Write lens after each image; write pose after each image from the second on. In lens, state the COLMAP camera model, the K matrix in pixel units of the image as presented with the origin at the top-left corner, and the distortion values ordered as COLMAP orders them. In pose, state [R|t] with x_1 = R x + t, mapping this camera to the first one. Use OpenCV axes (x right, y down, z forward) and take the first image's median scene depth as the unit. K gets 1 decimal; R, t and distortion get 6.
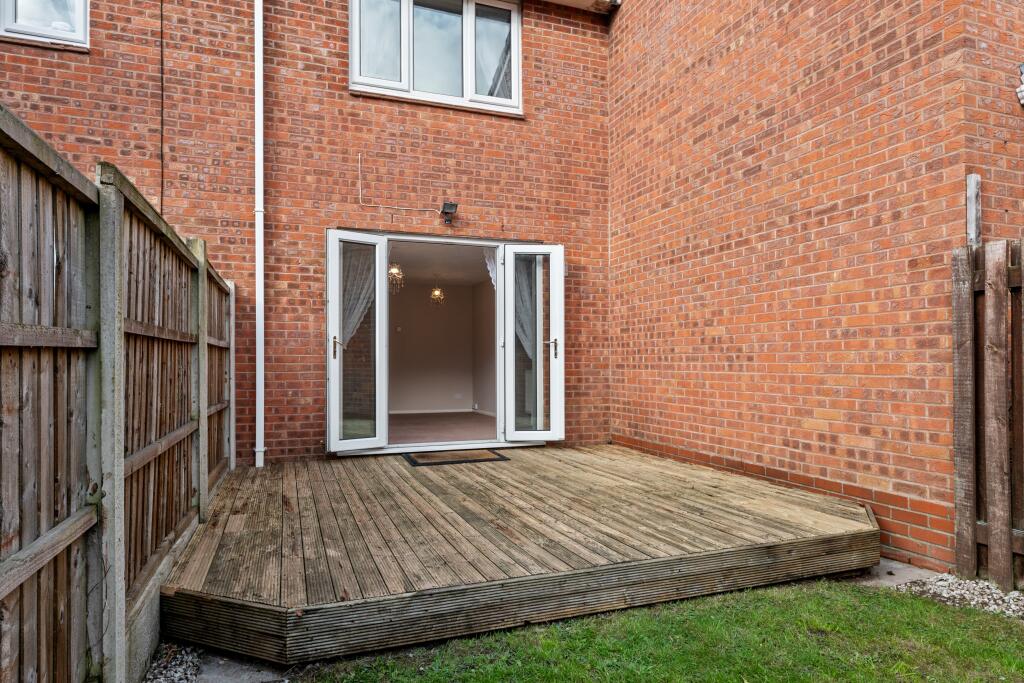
lens RADIAL K [[650.9, 0, 532.1], [0, 650.9, 358.9], [0, 0, 1]] dist [0.001160, -0.000721]
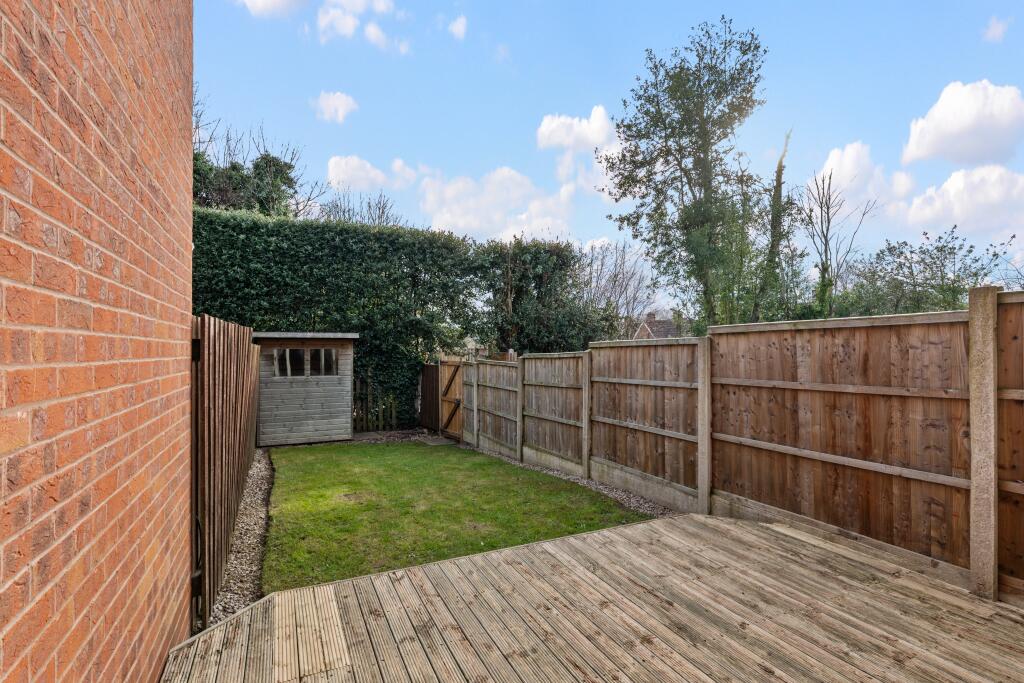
lens RADIAL K [[494.9, 0, 515.7], [0, 494.9, 342.3], [0, 0, 1]] dist [0.003426, -0.000676]
pose [[-0.997510, 0.005687, -0.070295, 0.173340], [0.007521, 0.999638, -0.025848, -0.081953], [0.070123, -0.026312, -0.997191, 1.450390]]
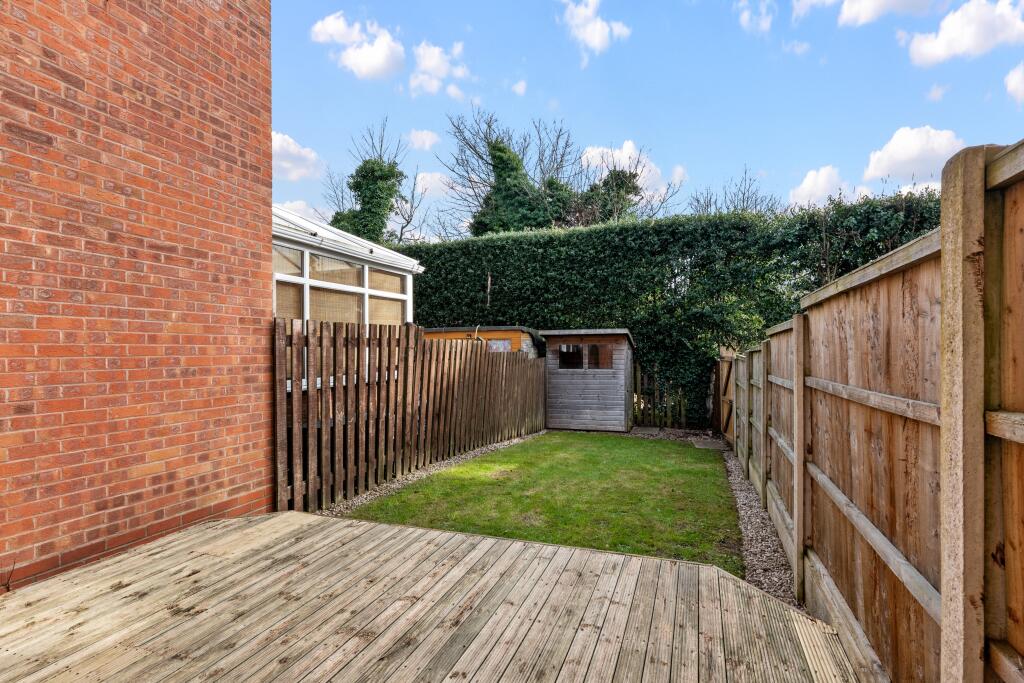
lens RADIAL K [[494.9, 0, 512.5], [0, 494.9, 347.4], [0, 0, 1]] dist [0.003426, -0.000676]
pose [[-0.750604, 0.013517, 0.660613, -0.442143], [0.003651, 0.999860, -0.016310, -0.062383], [-0.660742, -0.009830, -0.750549, 1.212126]]
